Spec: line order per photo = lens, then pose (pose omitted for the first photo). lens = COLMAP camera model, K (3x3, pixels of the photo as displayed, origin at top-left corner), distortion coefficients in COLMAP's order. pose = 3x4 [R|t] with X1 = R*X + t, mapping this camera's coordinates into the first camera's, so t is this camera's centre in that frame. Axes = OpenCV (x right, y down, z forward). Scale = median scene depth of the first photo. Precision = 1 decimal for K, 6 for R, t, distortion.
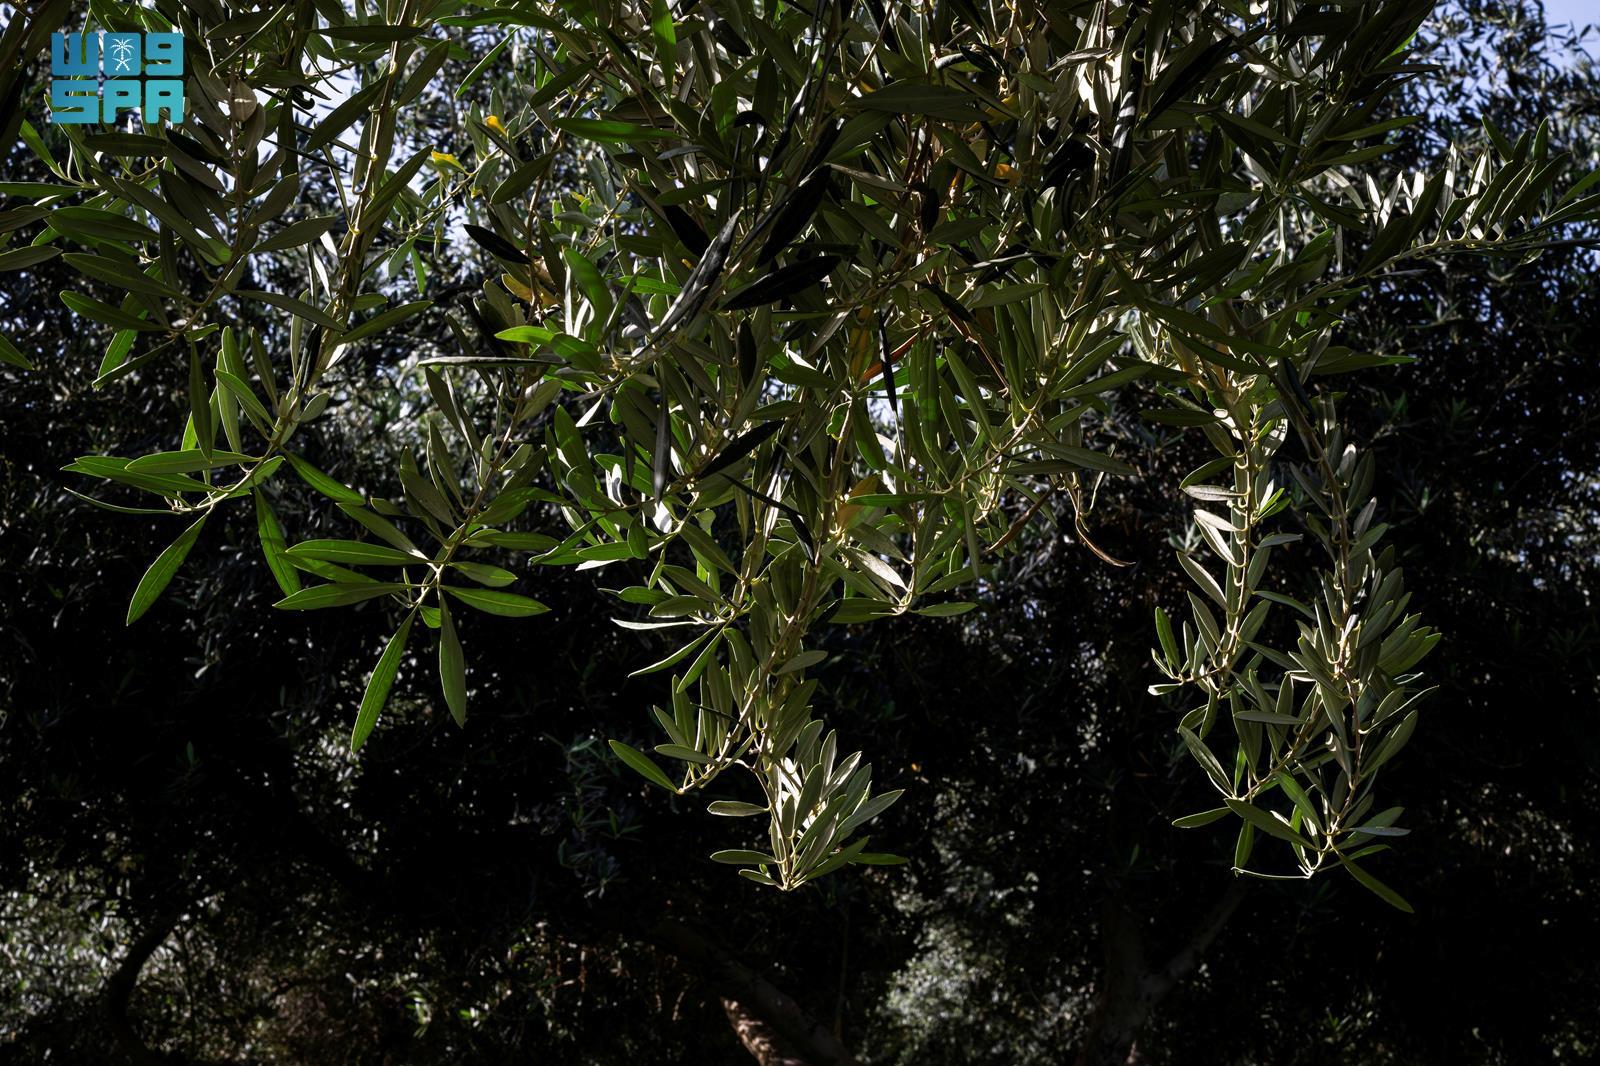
lens RADIAL K [[3316.9, 0, 829.6], [0, 3316.9, 536.4], [0, 0, 1]] dist [0.250898, -4.700669]
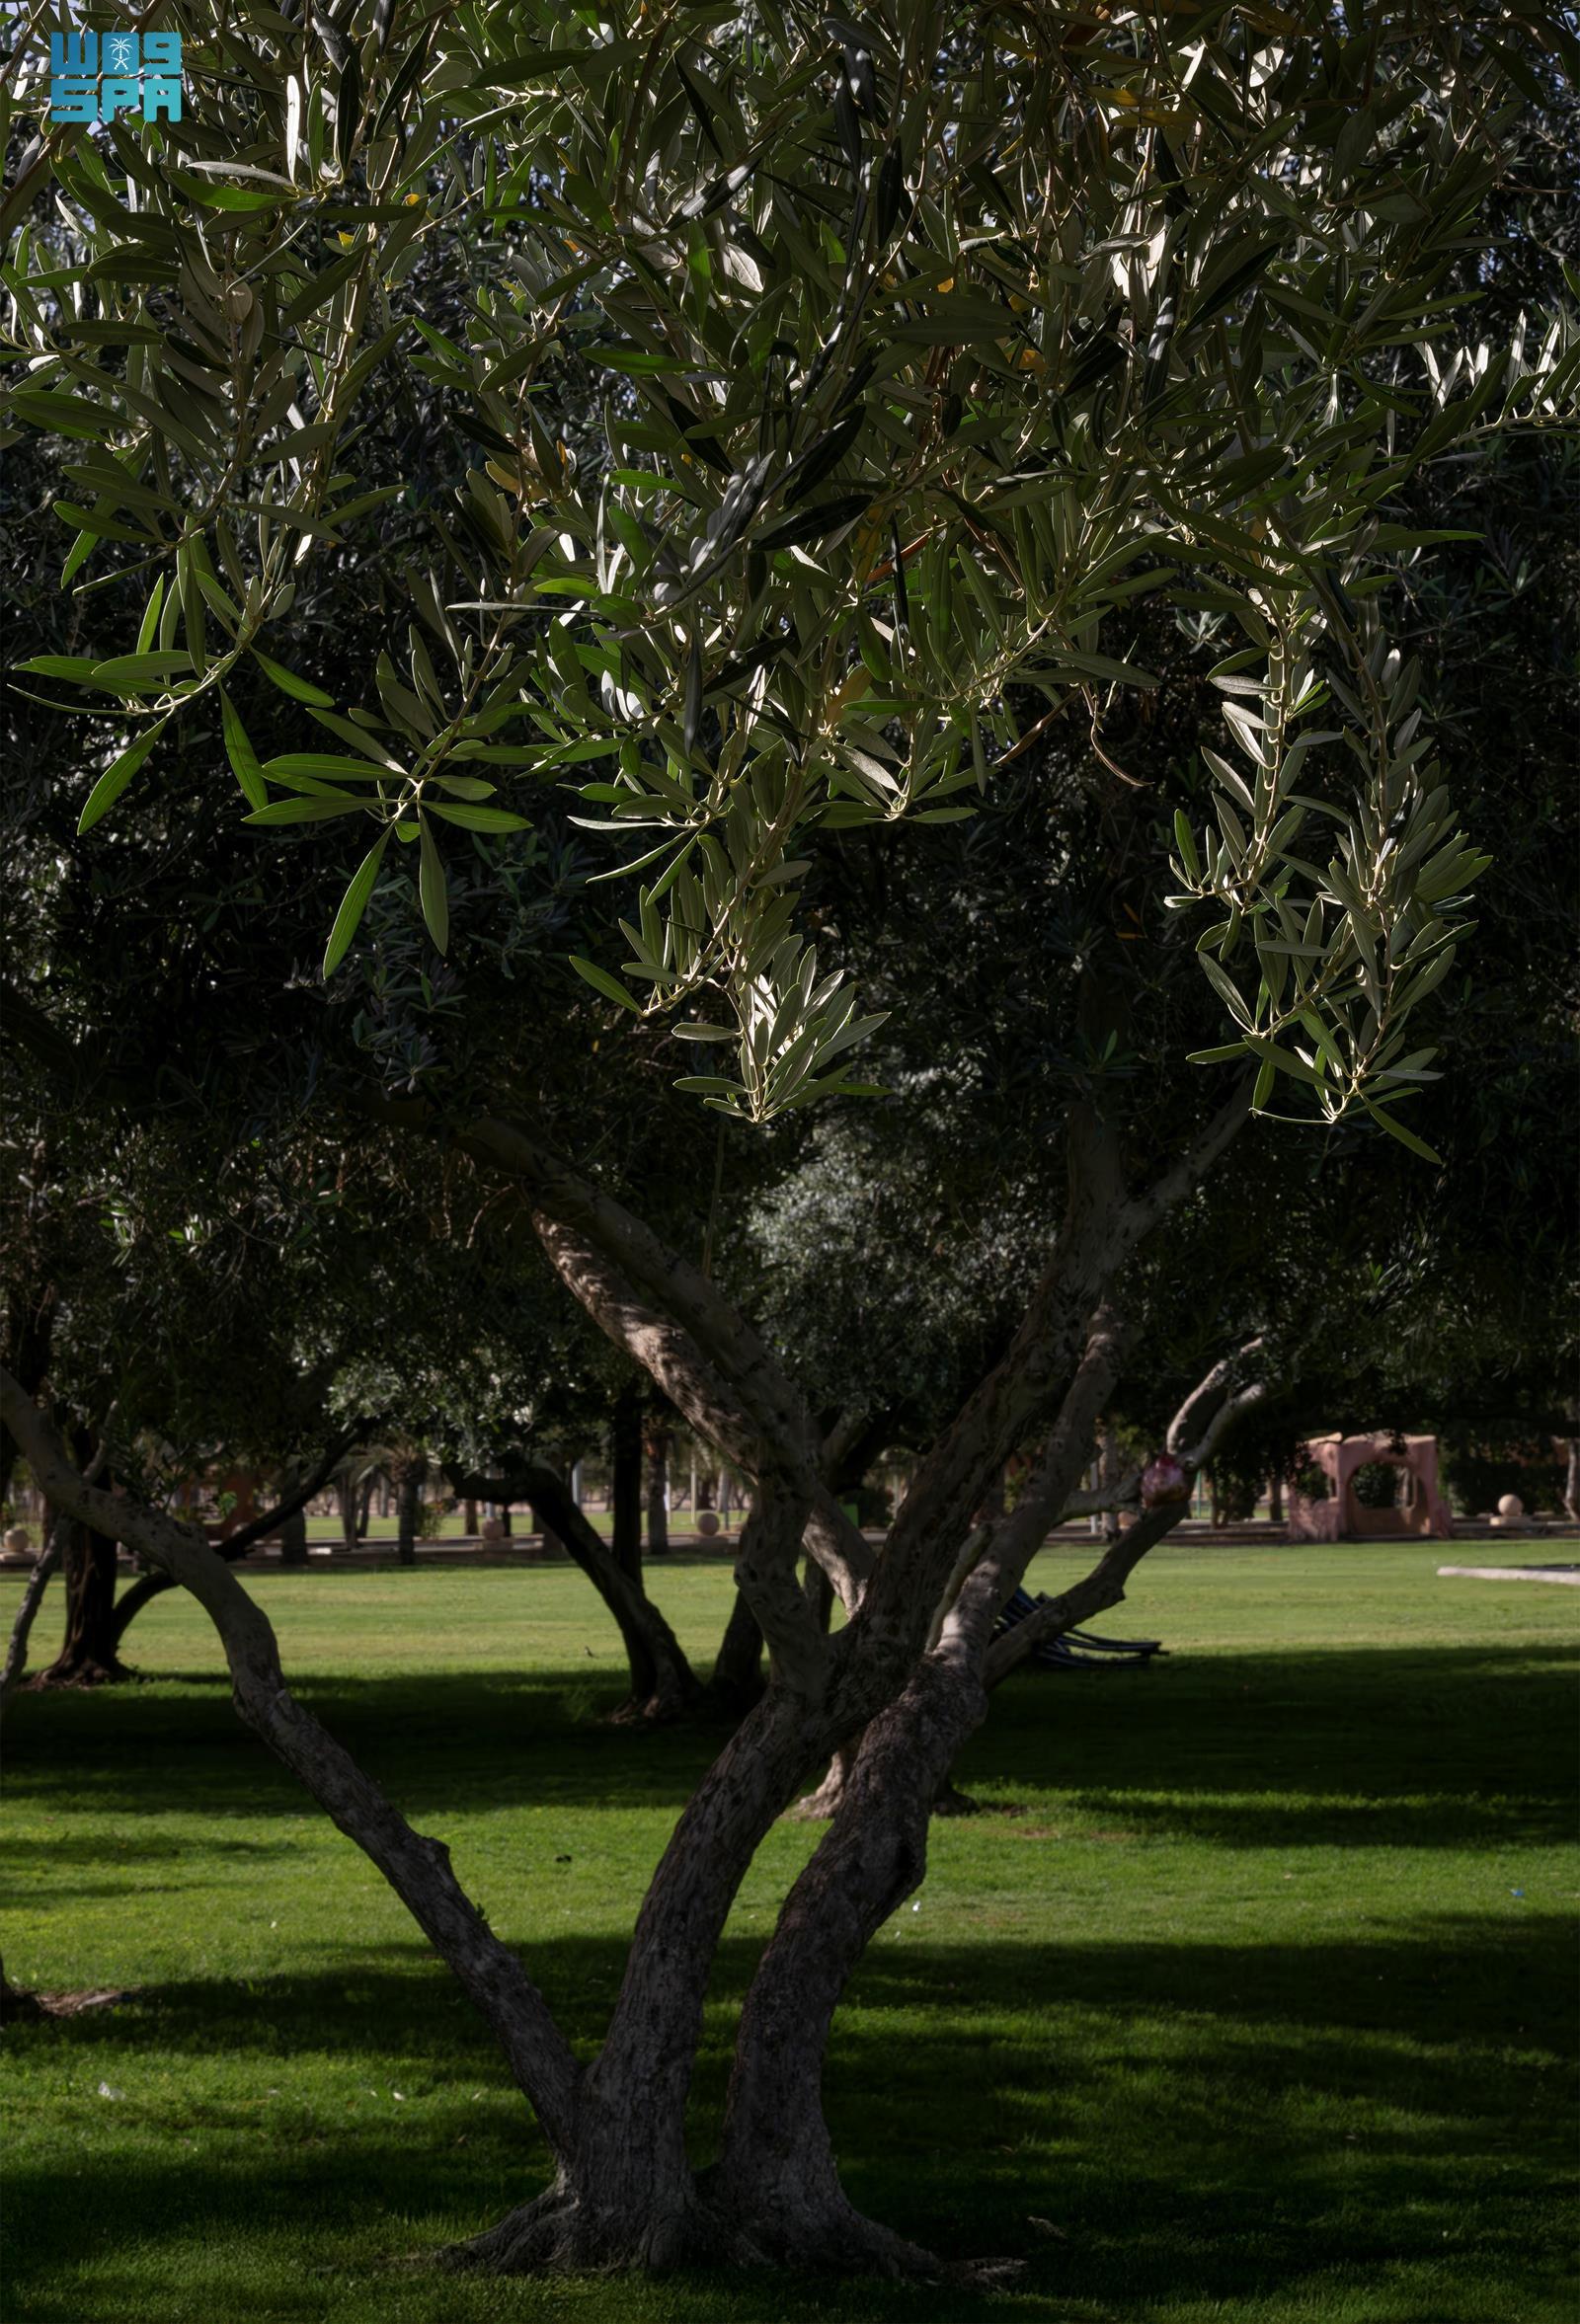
lens RADIAL K [[4816.2, 0, 790.0], [0, 4816.2, 1162.0], [0, 0, 1]] dist [-0.314056, 3.297936]
pose [[0.999441, 0.021251, 0.025823, -0.038759], [-0.024318, 0.991865, 0.124953, -0.047843], [-0.022958, -0.125511, 0.991827, -0.307210]]
